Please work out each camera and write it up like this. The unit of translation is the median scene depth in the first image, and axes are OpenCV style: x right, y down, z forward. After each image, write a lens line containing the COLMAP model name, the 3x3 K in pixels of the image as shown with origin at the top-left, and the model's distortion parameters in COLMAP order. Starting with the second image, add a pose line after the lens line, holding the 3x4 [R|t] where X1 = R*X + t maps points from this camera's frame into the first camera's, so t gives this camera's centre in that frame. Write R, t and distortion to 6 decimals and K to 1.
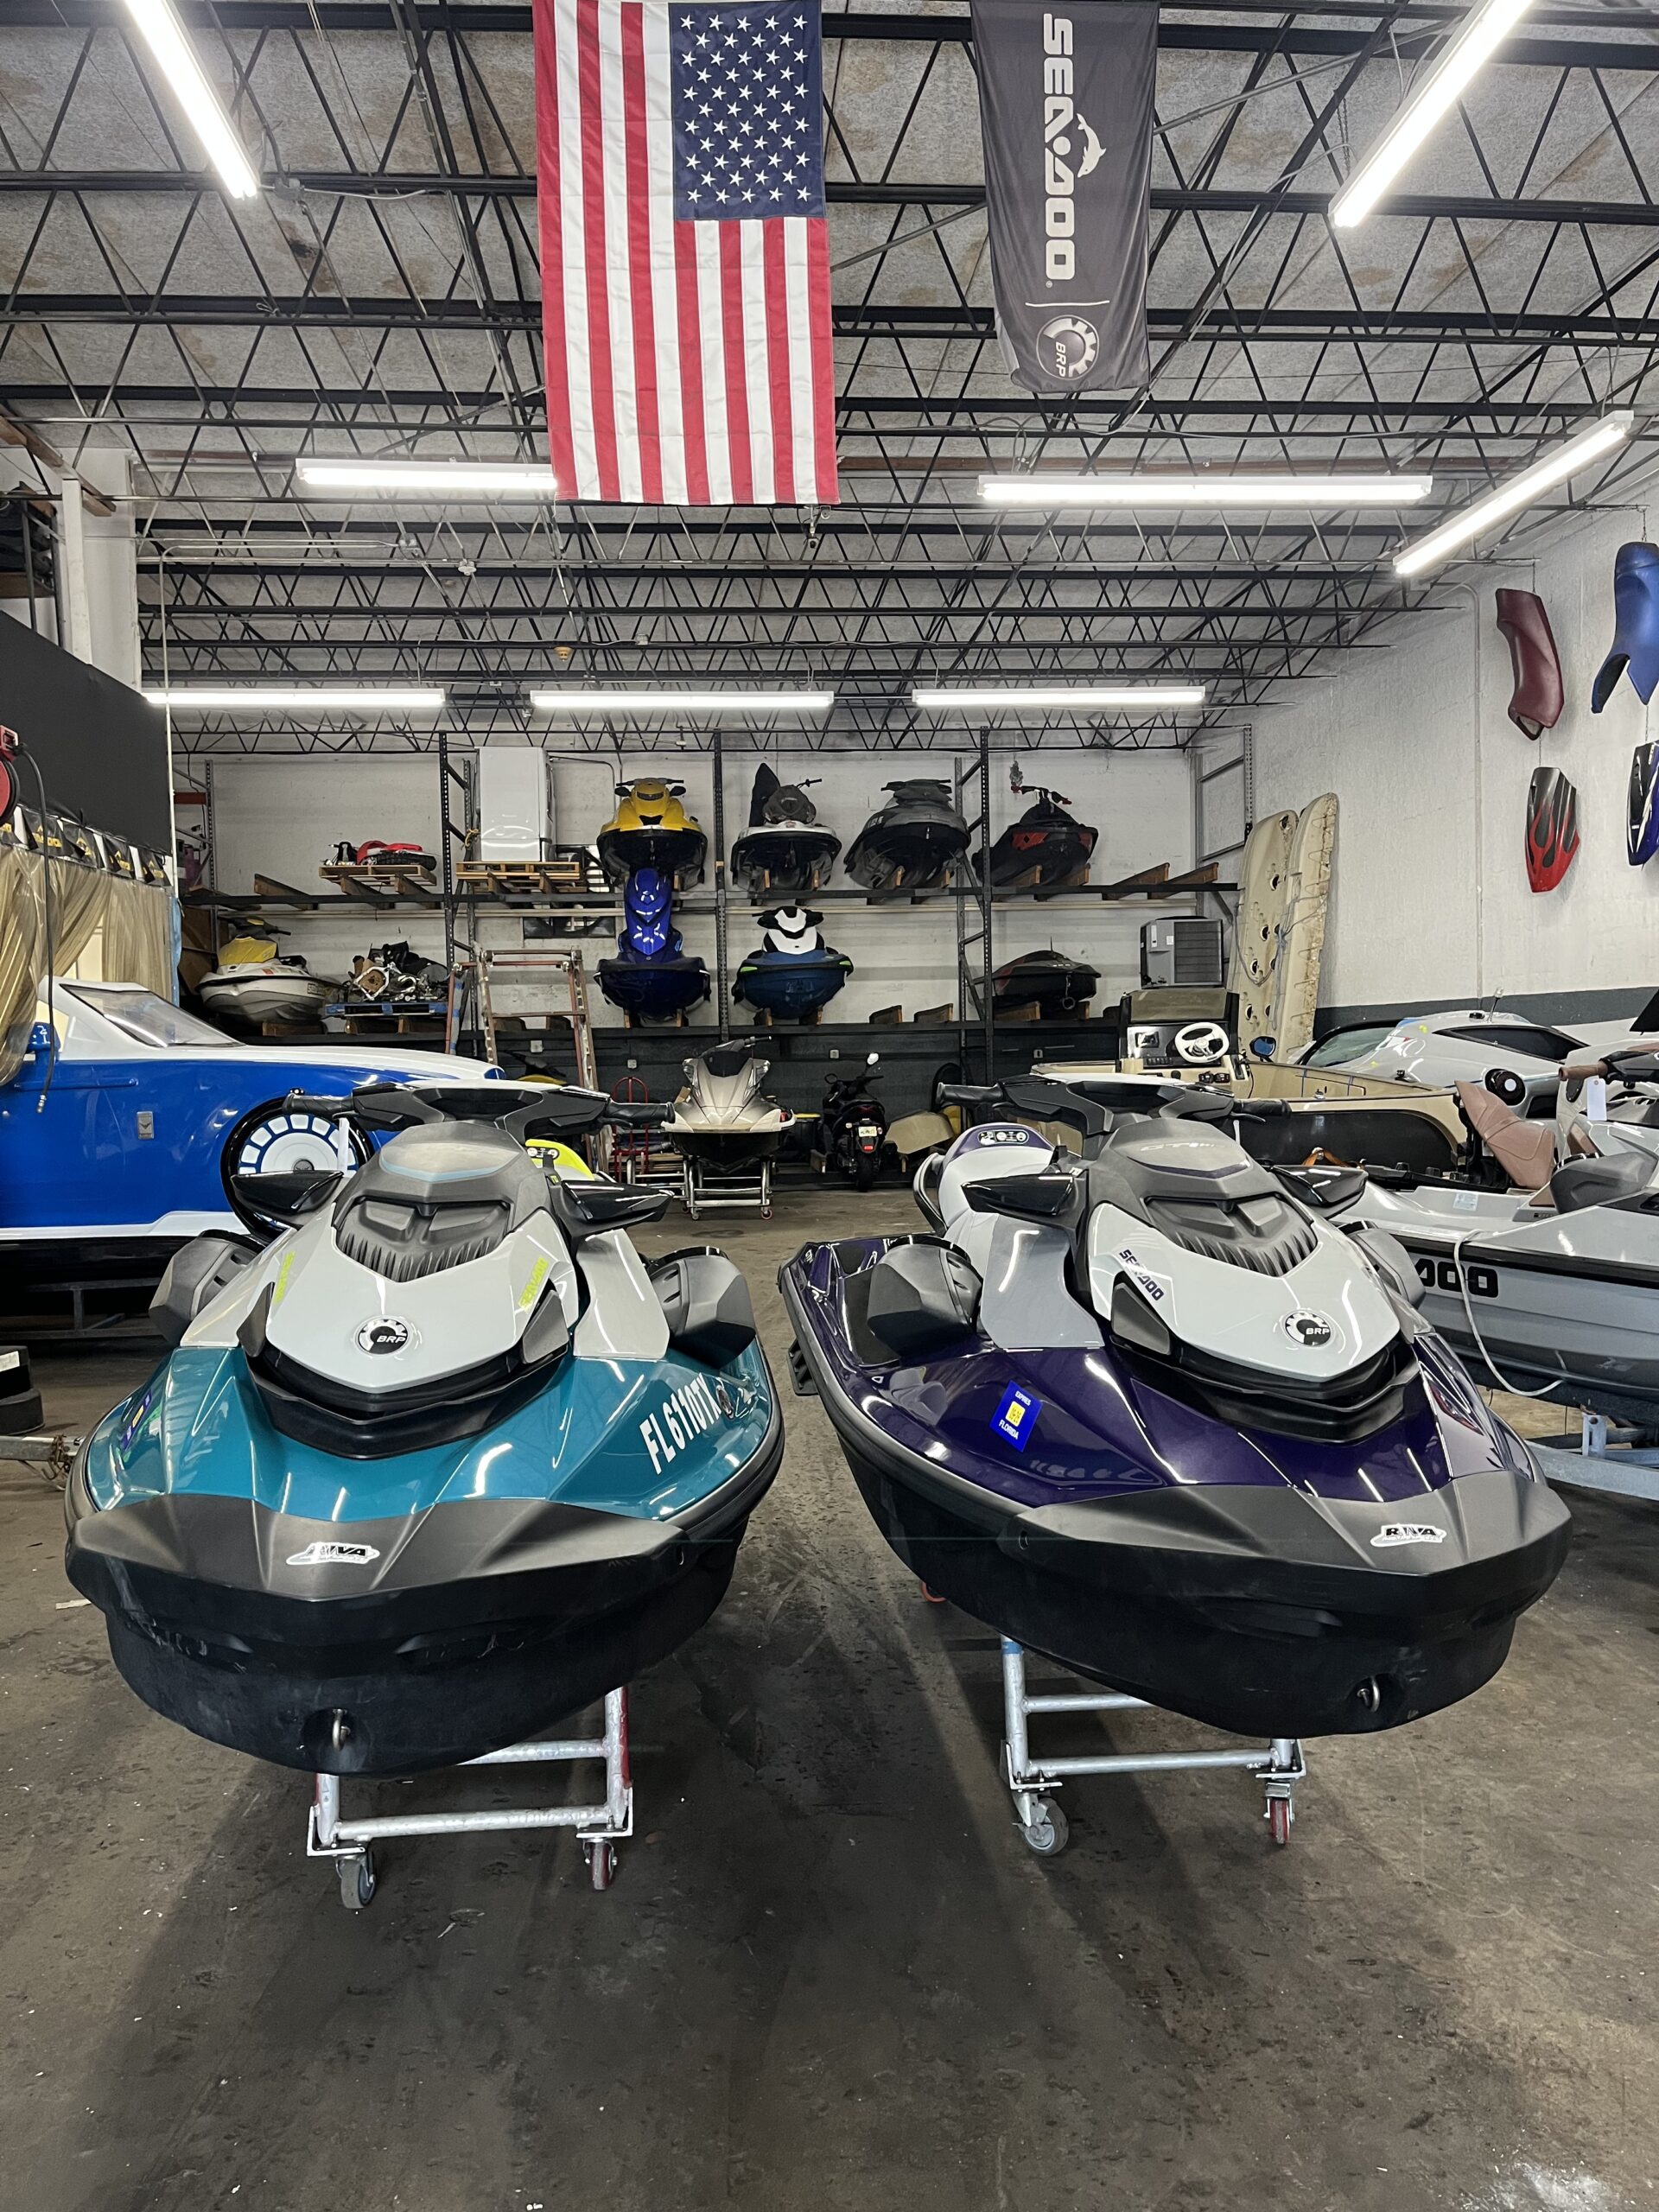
lens RADIAL K [[1664.6, 0, 832.6], [0, 1664.6, 1102.8], [0, 0, 1]] dist [0.088456, -0.127057]
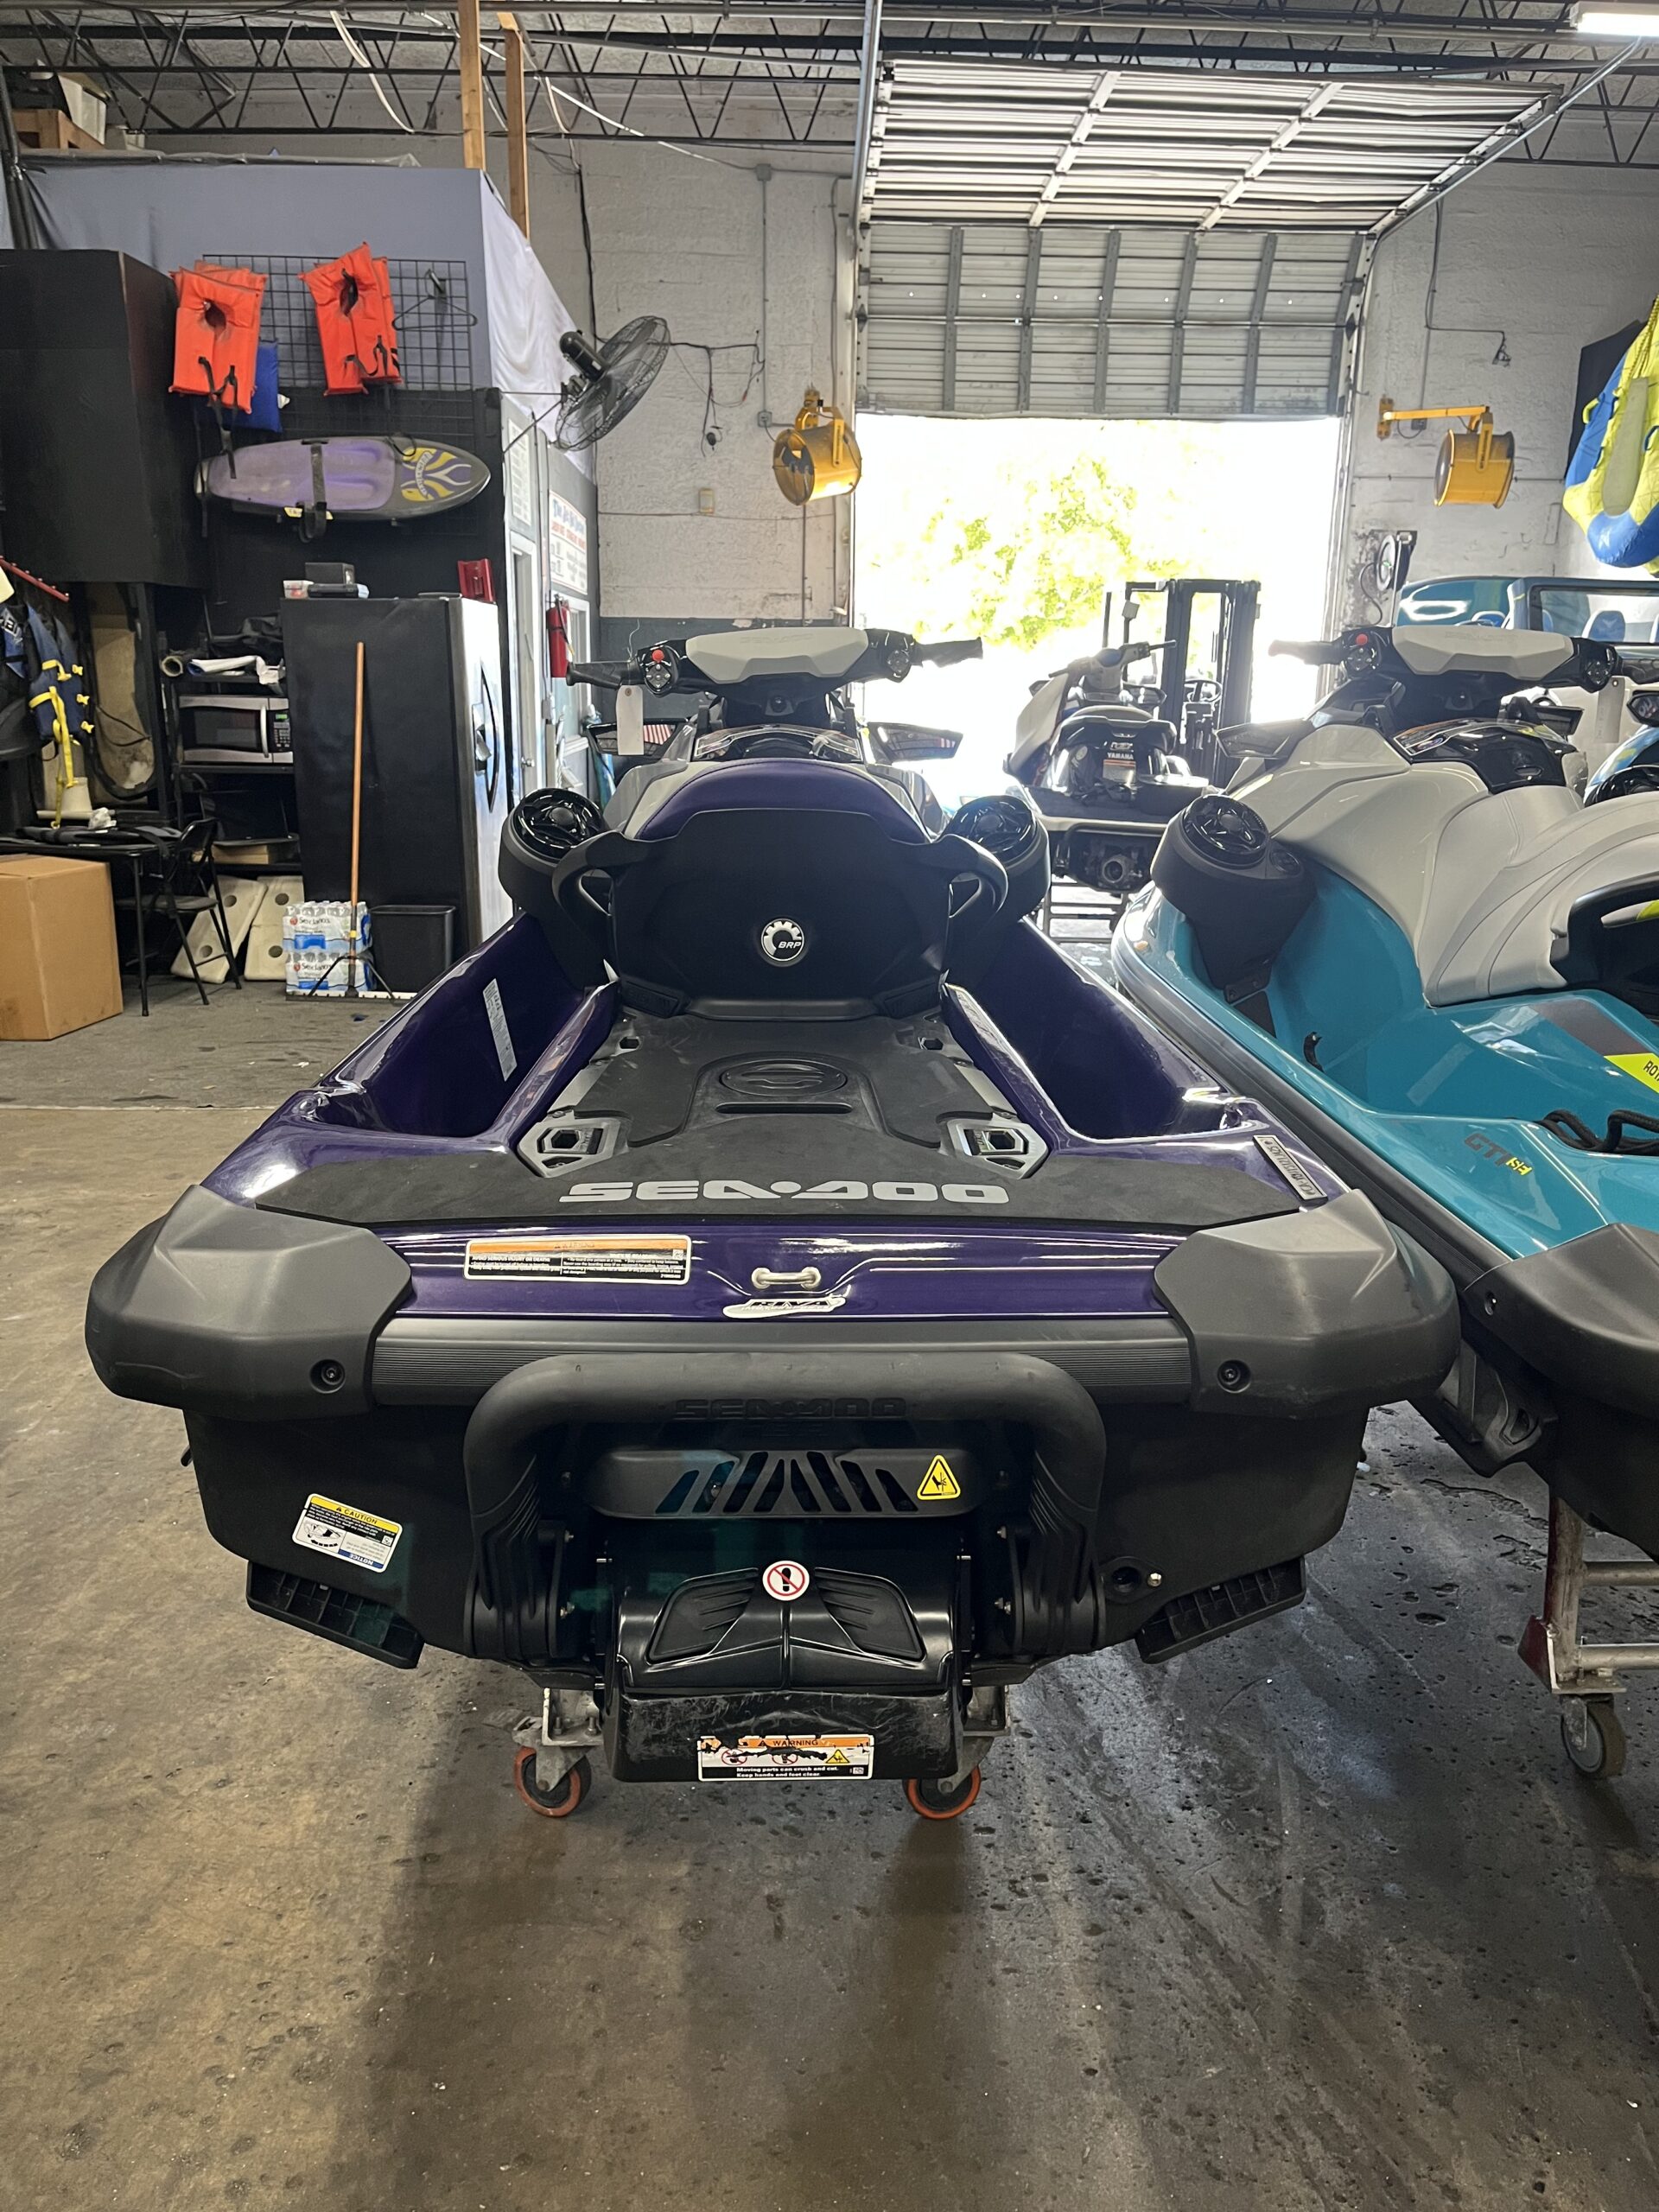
lens RADIAL K [[1664.6, 0, 834.5], [0, 1664.6, 1115.7], [0, 0, 1]] dist [0.088456, -0.127057]
pose [[-0.998665, -0.002626, 0.051583, 0.030295], [0.012551, 0.956433, 0.291683, -0.010254], [-0.050102, 0.291941, -0.955123, 0.616870]]
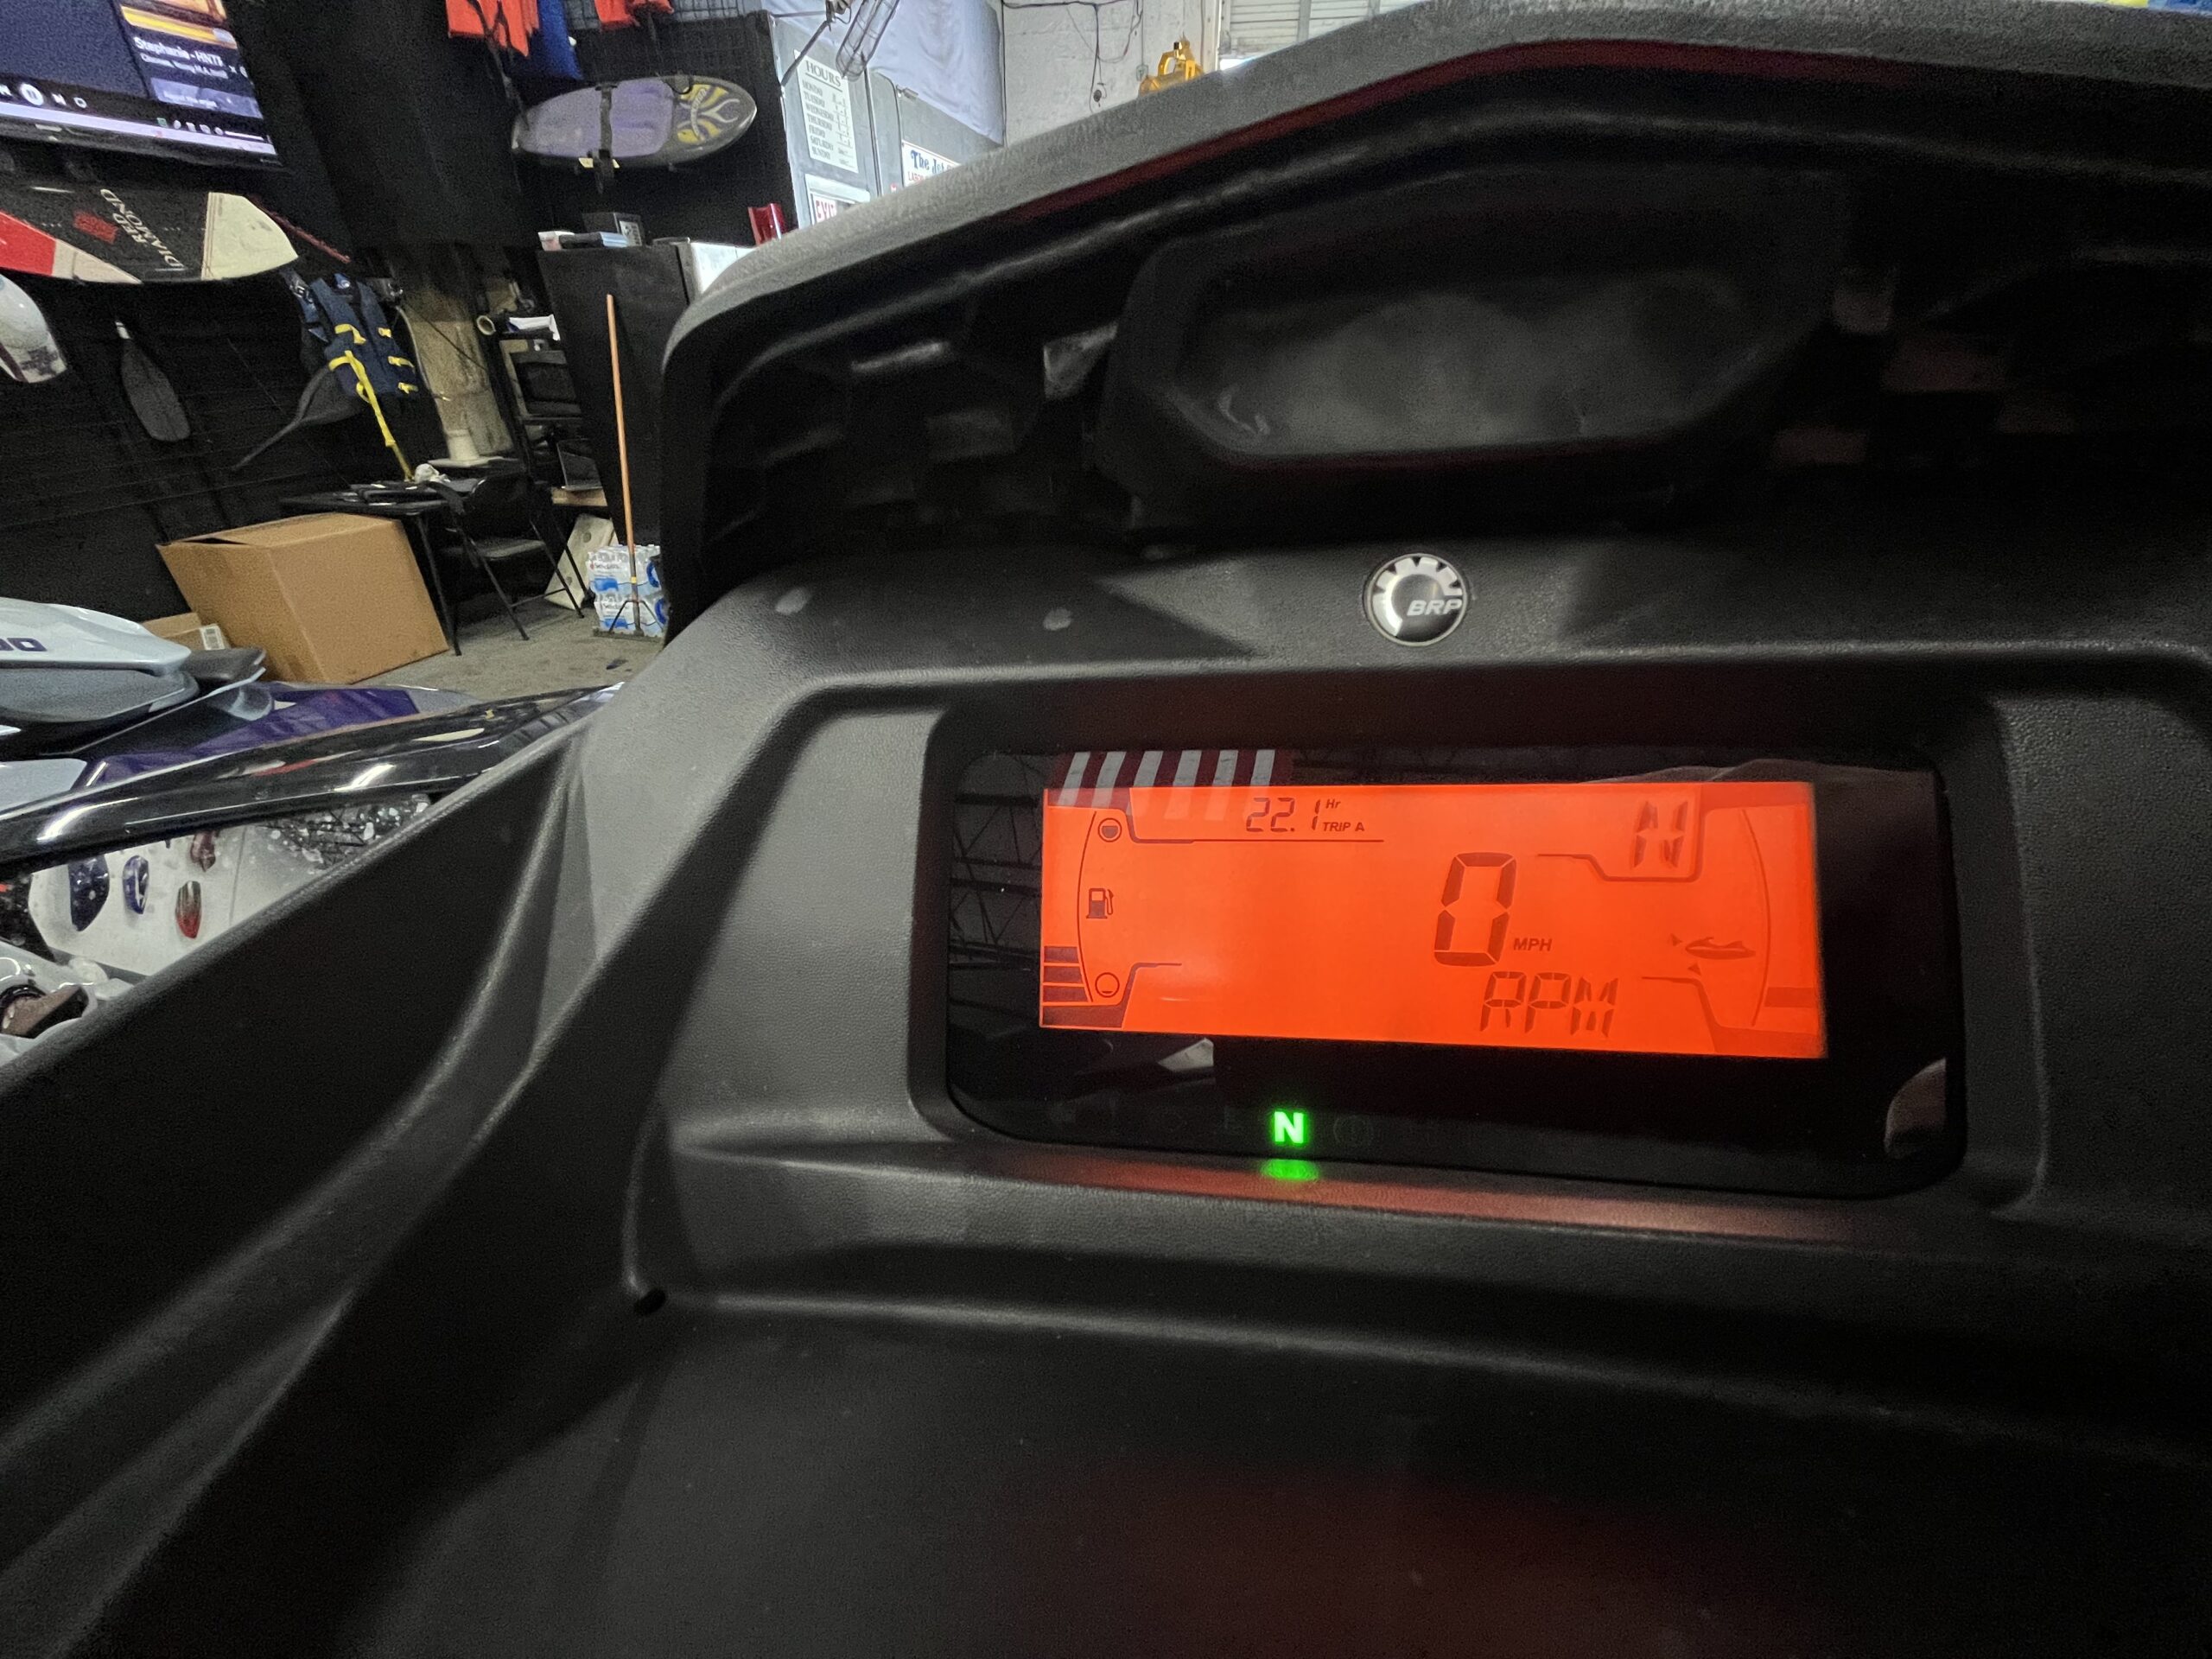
lens RADIAL K [[892.4, 0, 1099.8], [0, 892.4, 830.4], [0, 0, 1]] dist [-0.004670, 0.000246]
pose [[-0.966122, -0.098215, 0.238667, -0.061450], [0.045071, 0.846341, 0.530730, 0.004733], [-0.254120, 0.523507, -0.813242, 0.285882]]
